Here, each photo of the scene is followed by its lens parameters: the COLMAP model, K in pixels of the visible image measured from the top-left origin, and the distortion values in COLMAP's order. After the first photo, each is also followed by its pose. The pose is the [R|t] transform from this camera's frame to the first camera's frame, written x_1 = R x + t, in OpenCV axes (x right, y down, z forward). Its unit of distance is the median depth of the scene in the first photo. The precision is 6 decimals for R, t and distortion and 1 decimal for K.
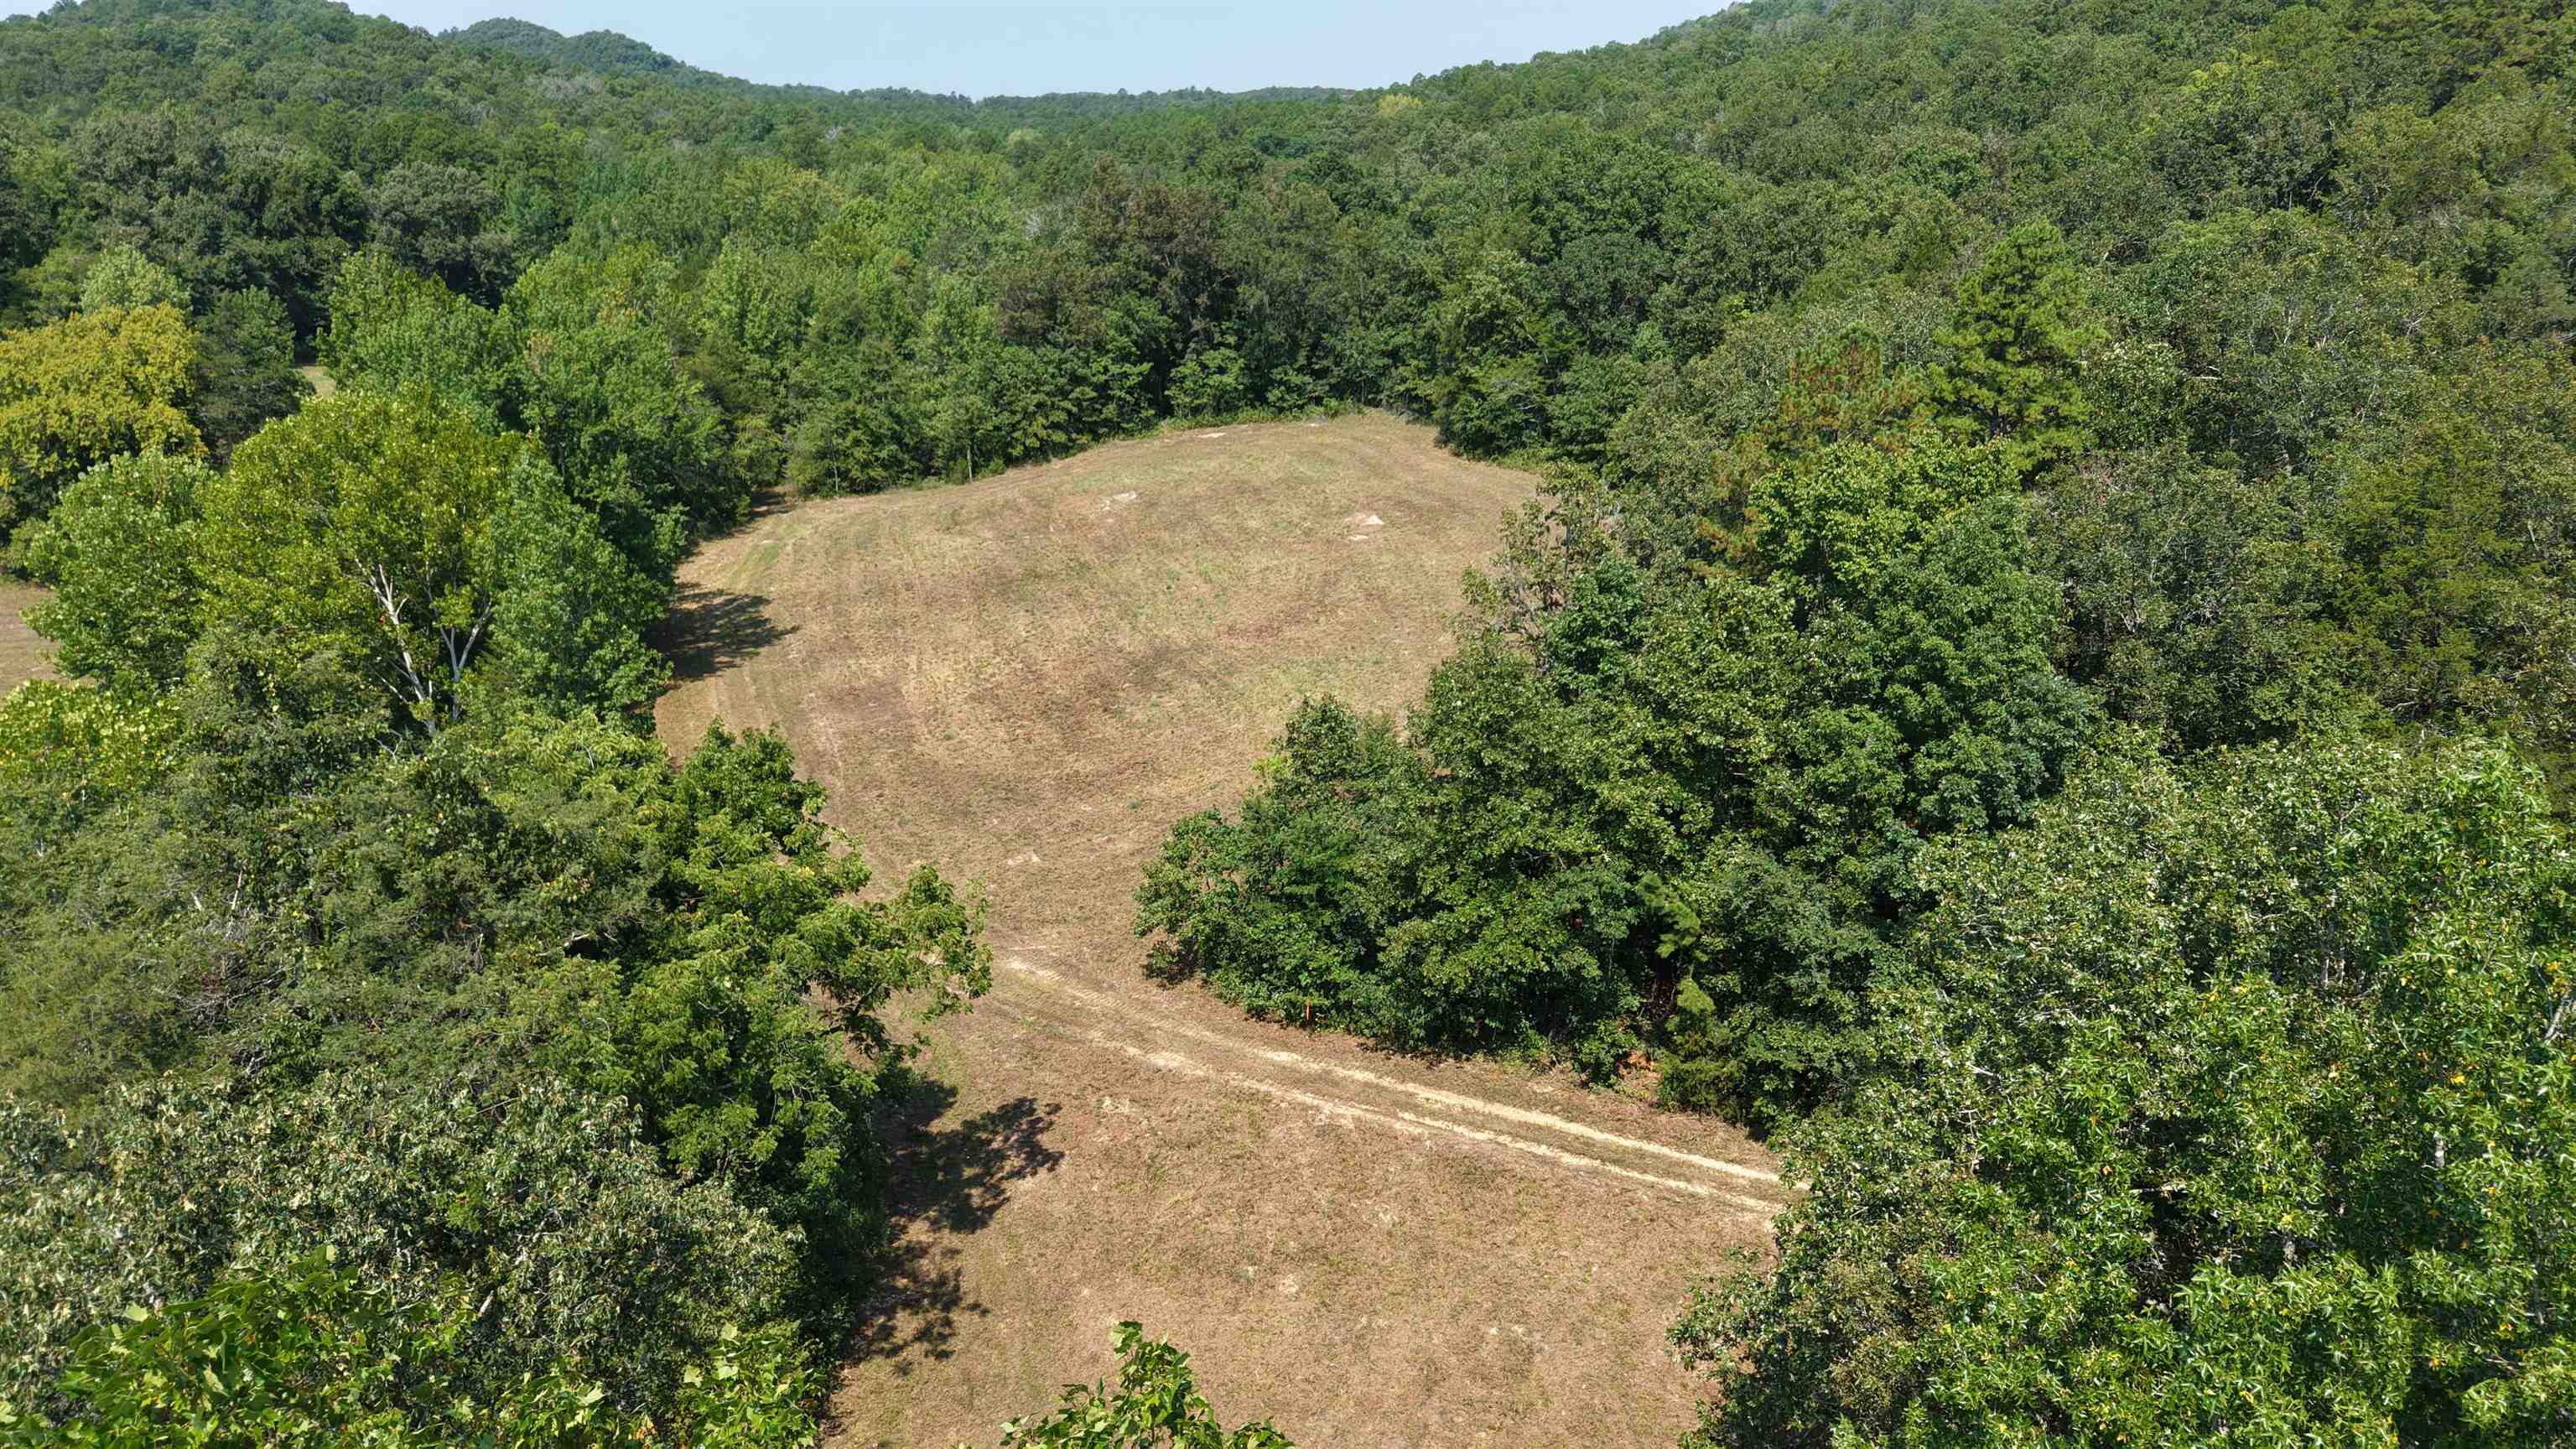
lens RADIAL K [[1809.5, 0, 1284.6], [0, 1809.5, 718.9], [0, 0, 1]] dist [0.027297, -0.009011]
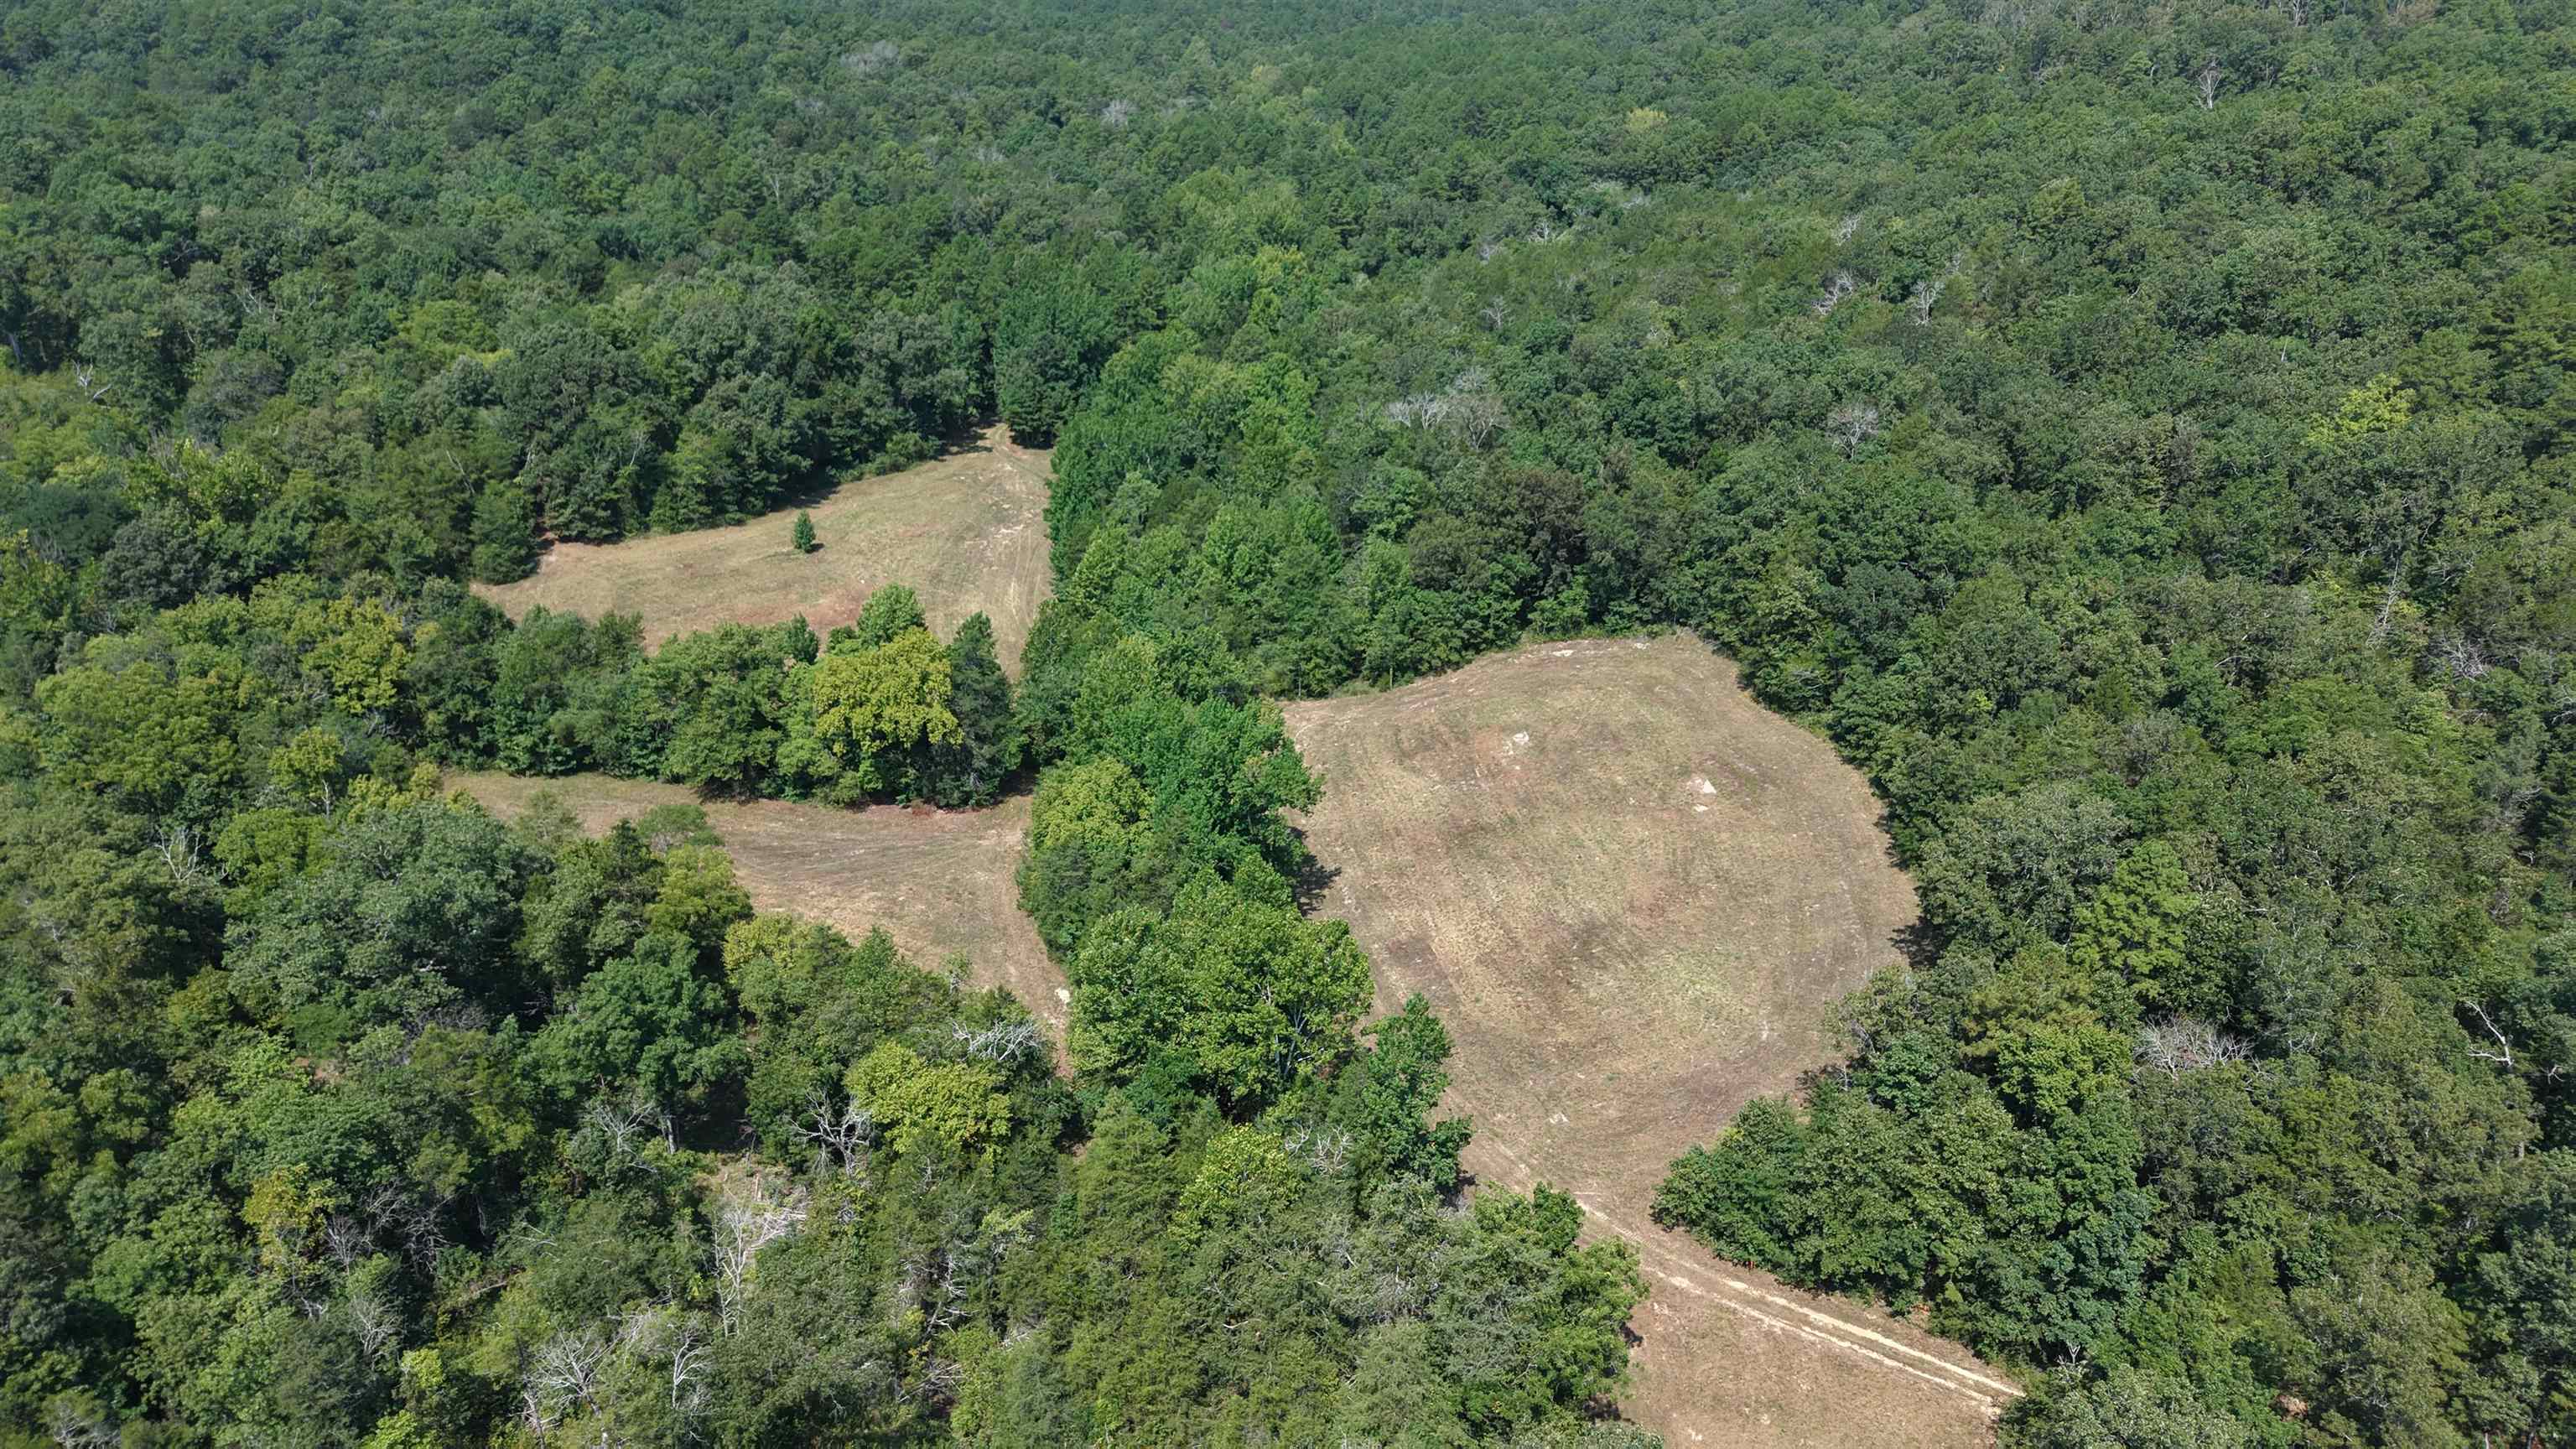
lens RADIAL K [[1809.5, 0, 1287.6], [0, 1809.5, 729.7], [0, 0, 1]] dist [0.027297, -0.009011]
pose [[0.995767, 0.043100, -0.081184, -0.236399], [-0.035066, 0.994577, 0.097910, -0.398078], [0.084964, -0.094648, 0.991878, -0.653095]]
